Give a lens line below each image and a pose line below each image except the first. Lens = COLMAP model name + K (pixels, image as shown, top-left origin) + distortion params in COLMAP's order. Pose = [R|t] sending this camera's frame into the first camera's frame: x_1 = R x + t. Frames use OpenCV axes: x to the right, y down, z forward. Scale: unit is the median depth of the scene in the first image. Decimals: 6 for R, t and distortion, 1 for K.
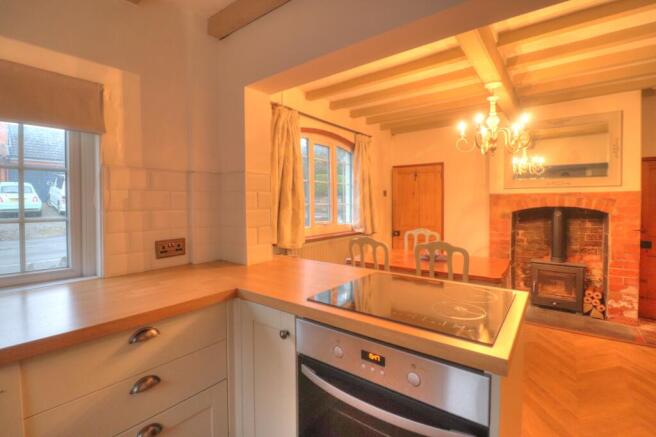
lens RADIAL K [[302.0, 0, 326.6], [0, 302.0, 209.2], [0, 0, 1]] dist [-0.000166, -0.012602]
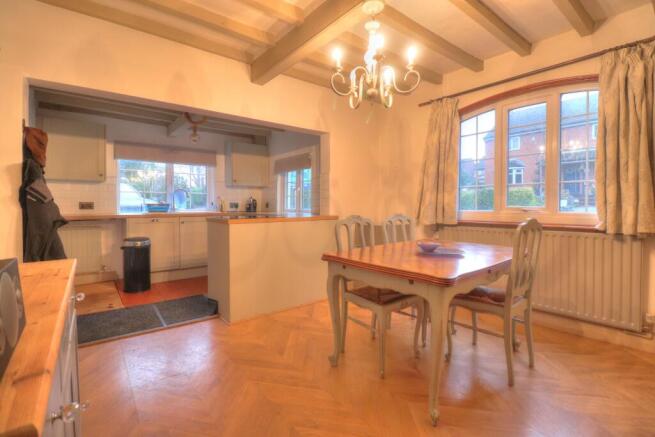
lens RADIAL K [[301.5, 0, 326.1], [0, 301.5, 209.2], [0, 0, 1]] dist [-0.000166, -0.012602]
pose [[-0.229105, 0.015890, -0.973272, 0.890239], [-0.017573, 0.999636, 0.020457, 0.052988], [0.973243, 0.021790, -0.228742, 0.741303]]
